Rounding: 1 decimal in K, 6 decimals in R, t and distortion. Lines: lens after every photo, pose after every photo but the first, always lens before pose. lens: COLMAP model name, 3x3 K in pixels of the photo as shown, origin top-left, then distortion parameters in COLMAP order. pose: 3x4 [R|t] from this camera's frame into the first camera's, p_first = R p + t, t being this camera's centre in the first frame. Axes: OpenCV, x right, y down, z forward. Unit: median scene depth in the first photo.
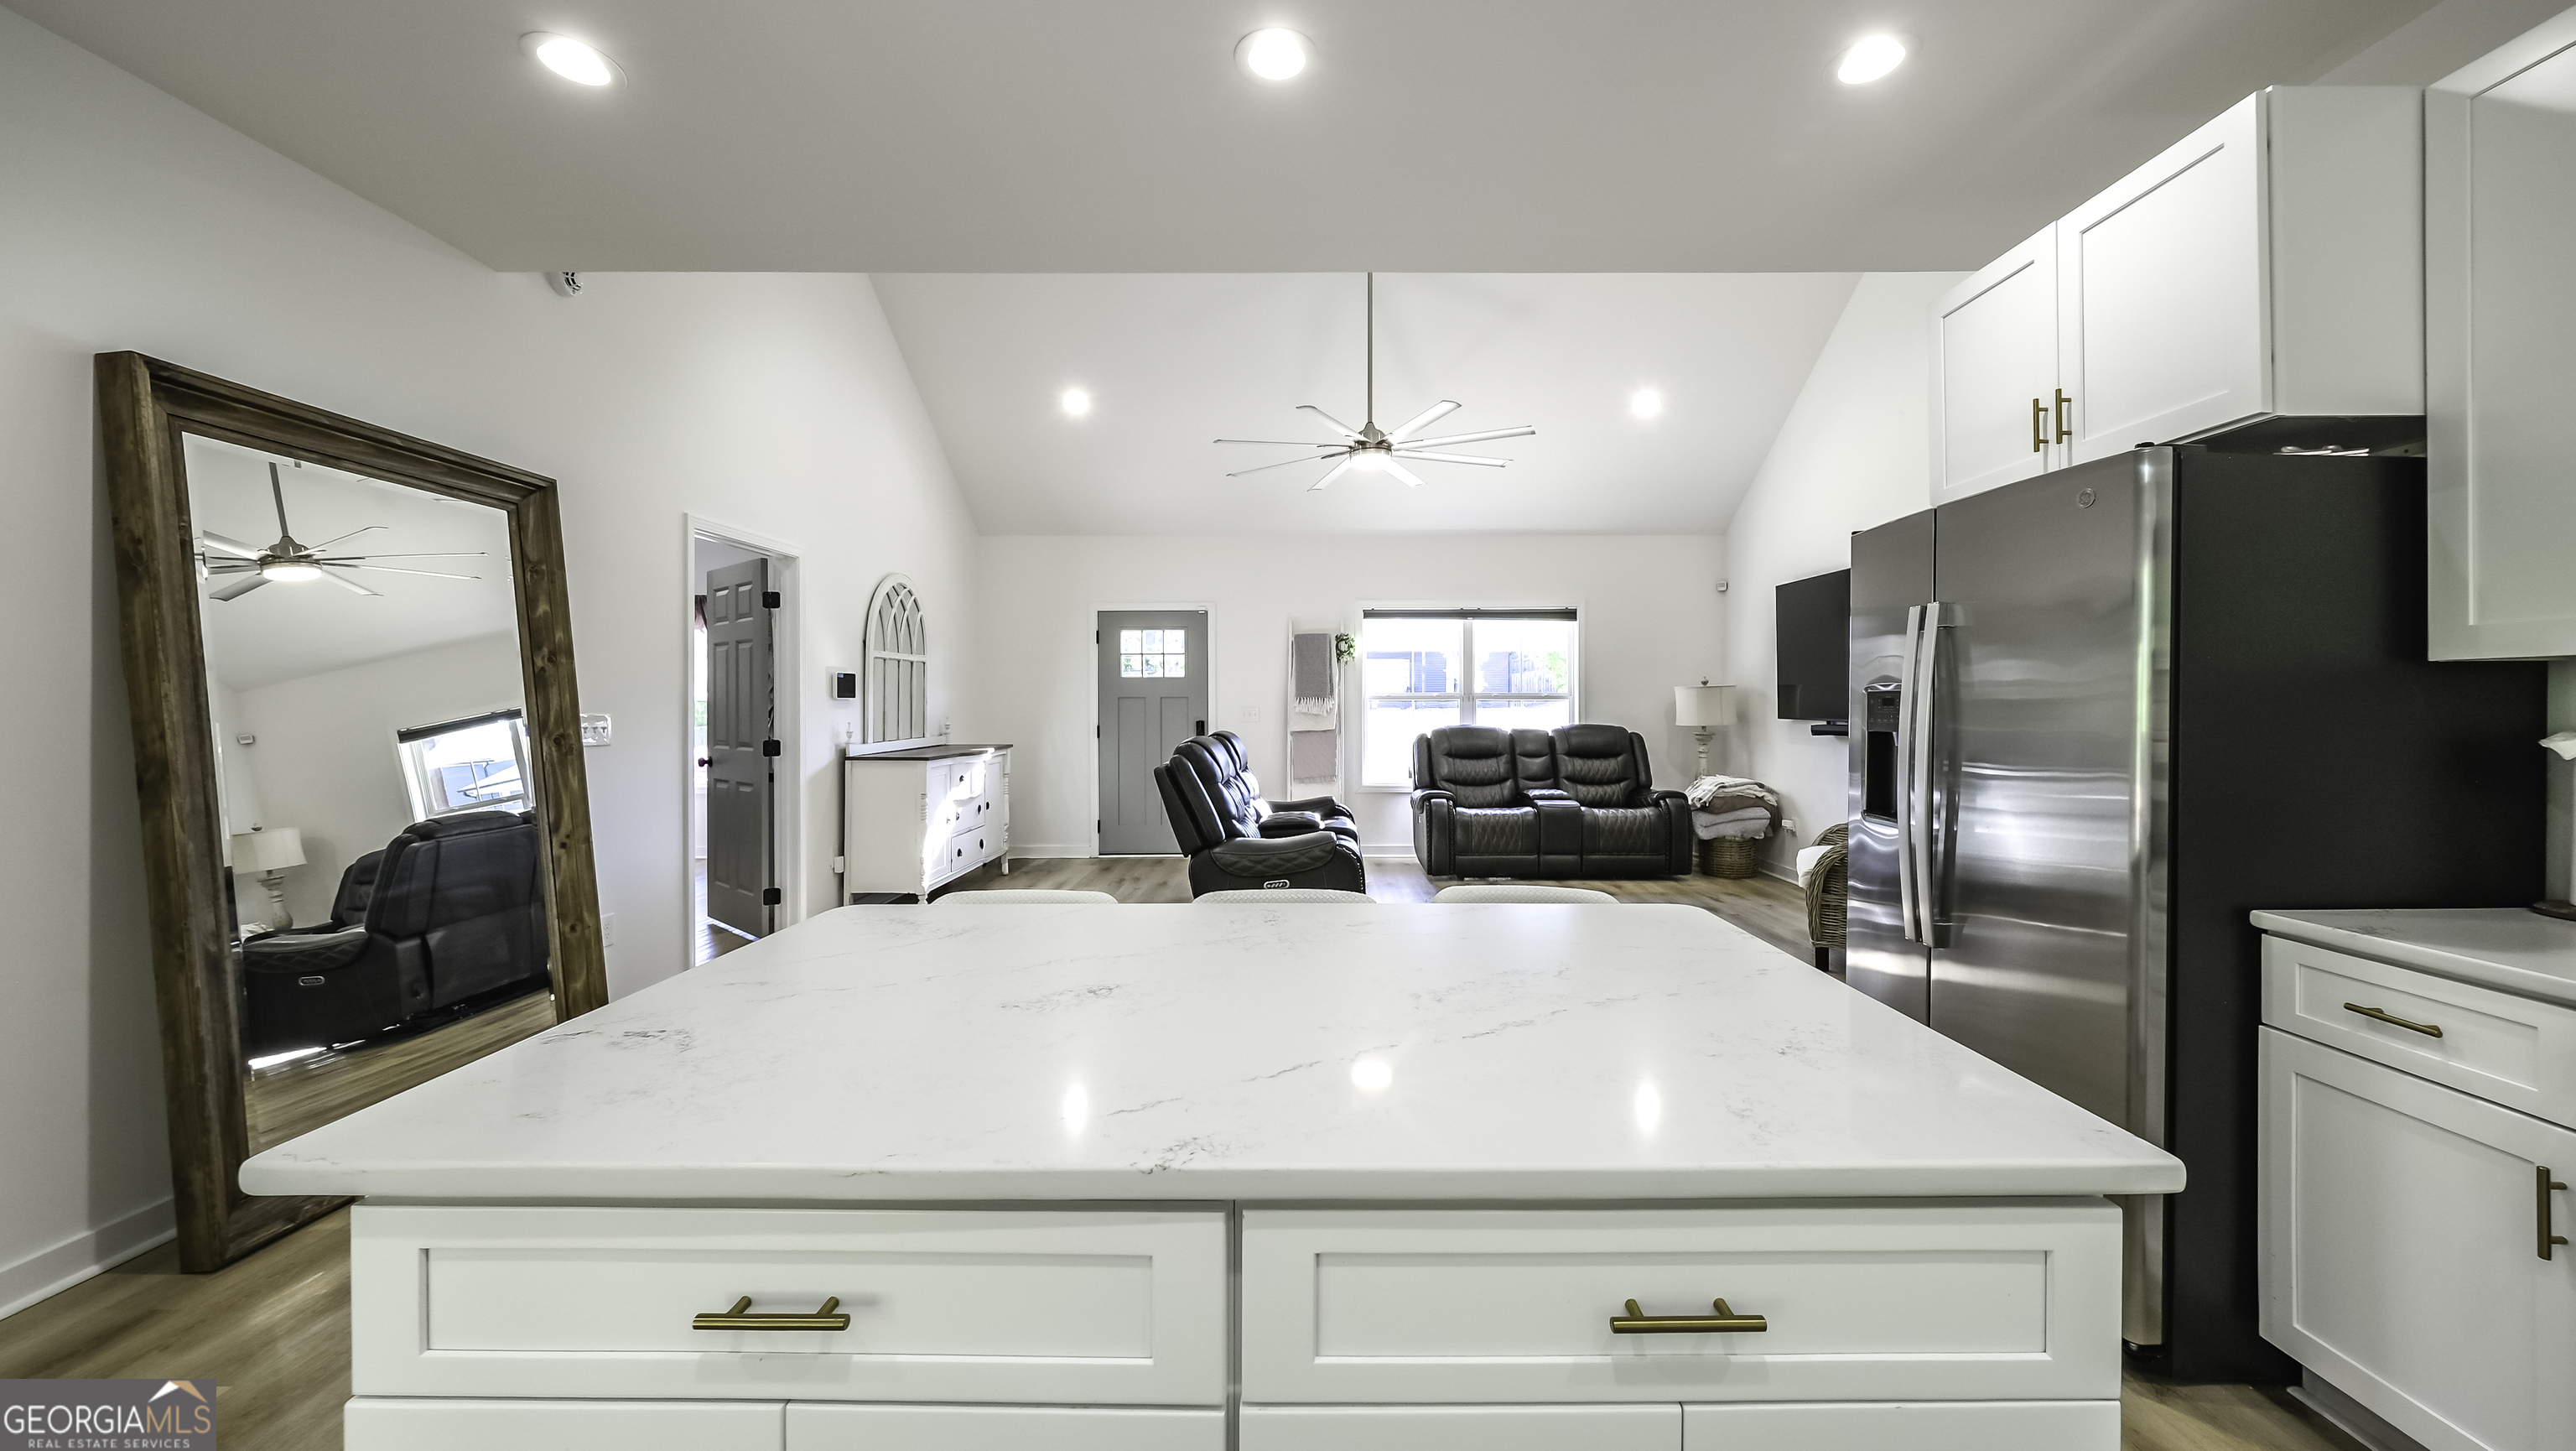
lens RADIAL K [[891.6, 0, 1296.9], [0, 891.6, 705.0], [0, 0, 1]] dist [0.000688, -0.000004]
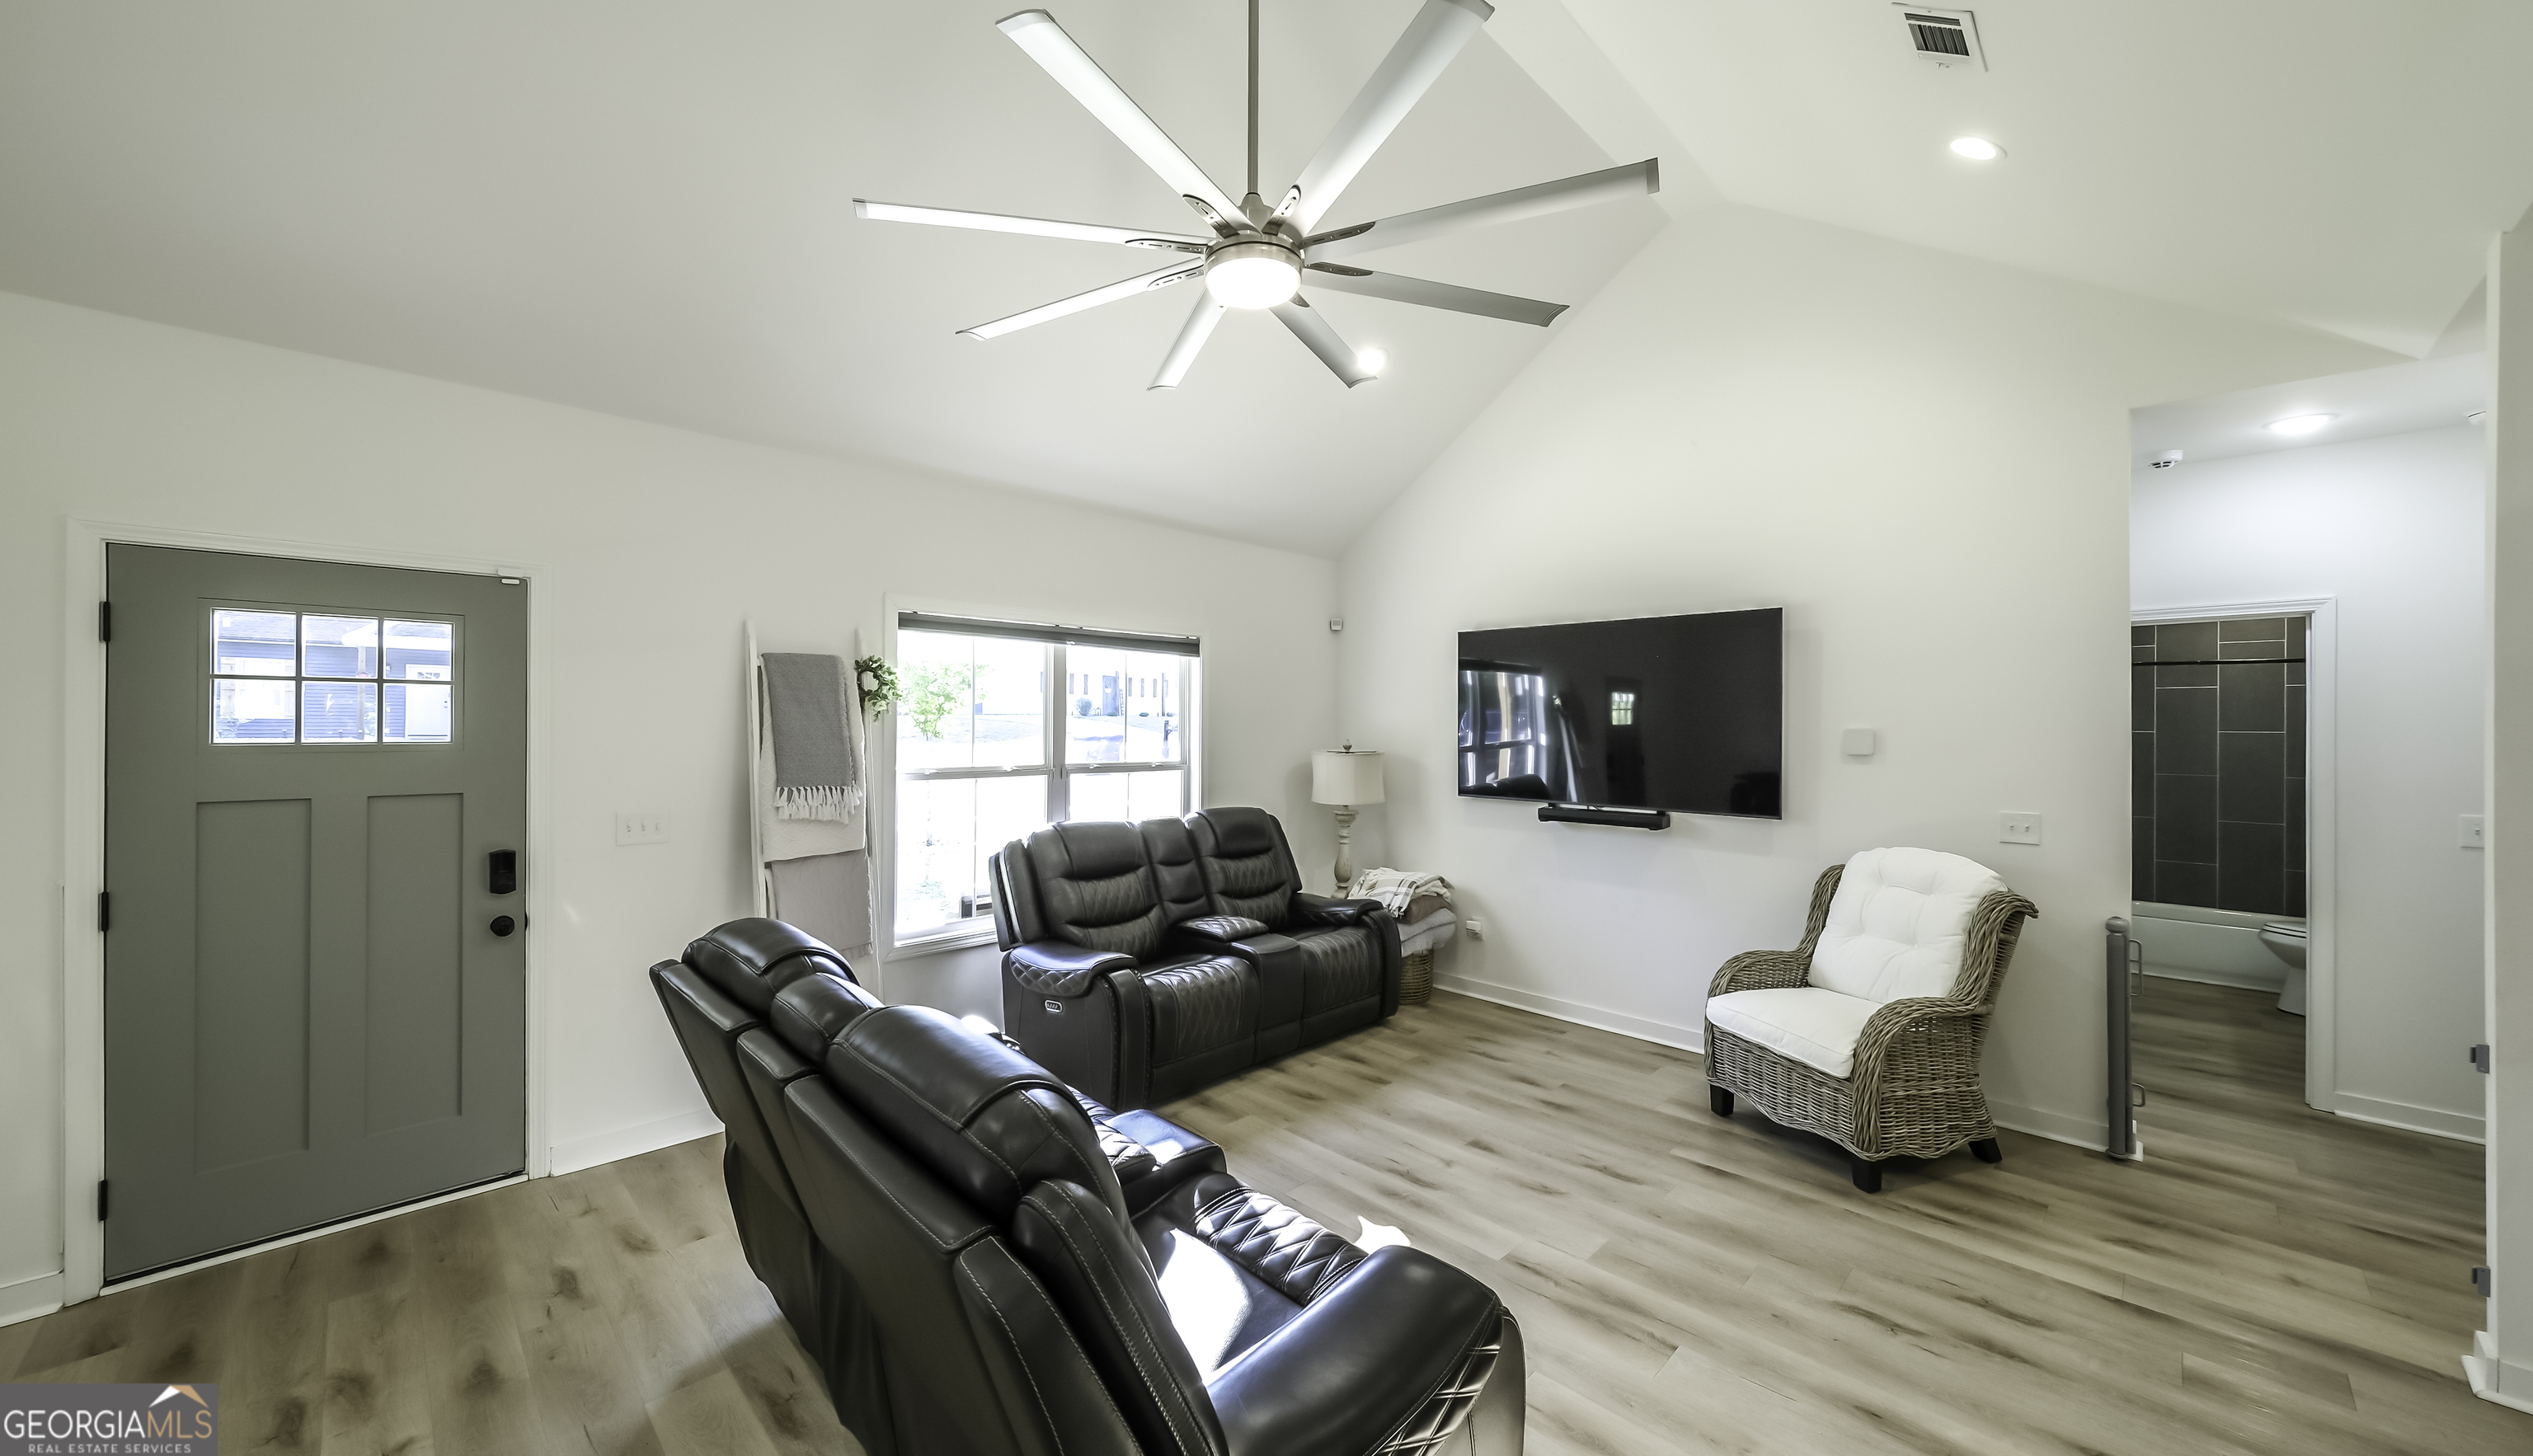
lens RADIAL K [[907.6, 0, 1223.5], [0, 907.6, 734.1], [0, 0, 1]] dist [-0.000865, -0.000110]
pose [[0.715950, -0.002063, 0.698149, -0.164331], [-0.002565, 0.999981, 0.005585, -0.039007], [-0.698147, -0.005789, 0.715931, 0.487699]]
